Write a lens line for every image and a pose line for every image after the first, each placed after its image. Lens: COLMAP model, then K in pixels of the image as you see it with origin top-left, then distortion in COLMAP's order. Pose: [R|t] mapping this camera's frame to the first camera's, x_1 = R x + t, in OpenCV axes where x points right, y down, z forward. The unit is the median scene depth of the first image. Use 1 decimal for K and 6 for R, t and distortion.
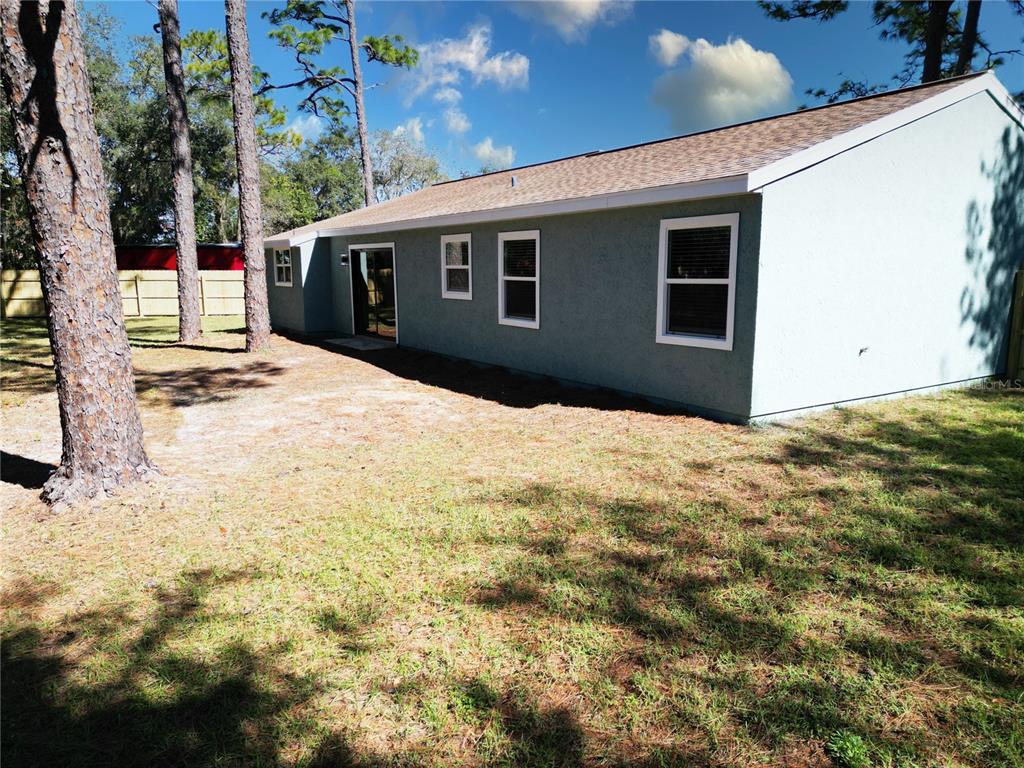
lens RADIAL K [[719.5, 0, 509.7], [0, 719.5, 388.4], [0, 0, 1]] dist [0.084739, -0.088493]
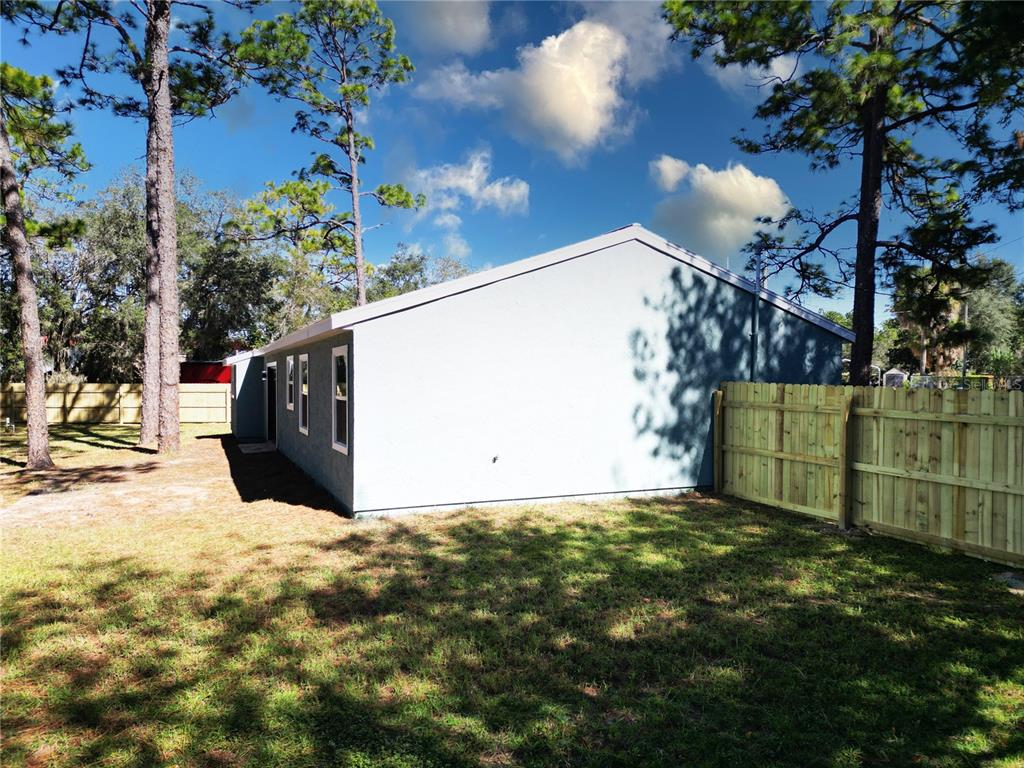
lens RADIAL K [[719.5, 0, 509.7], [0, 719.5, 388.4], [0, 0, 1]] dist [0.084739, -0.088493]
pose [[0.985723, 0.004648, -0.168313, 0.591799], [-0.030153, 0.988333, -0.149294, 0.008672], [0.165655, 0.152237, 0.974362, -0.113616]]
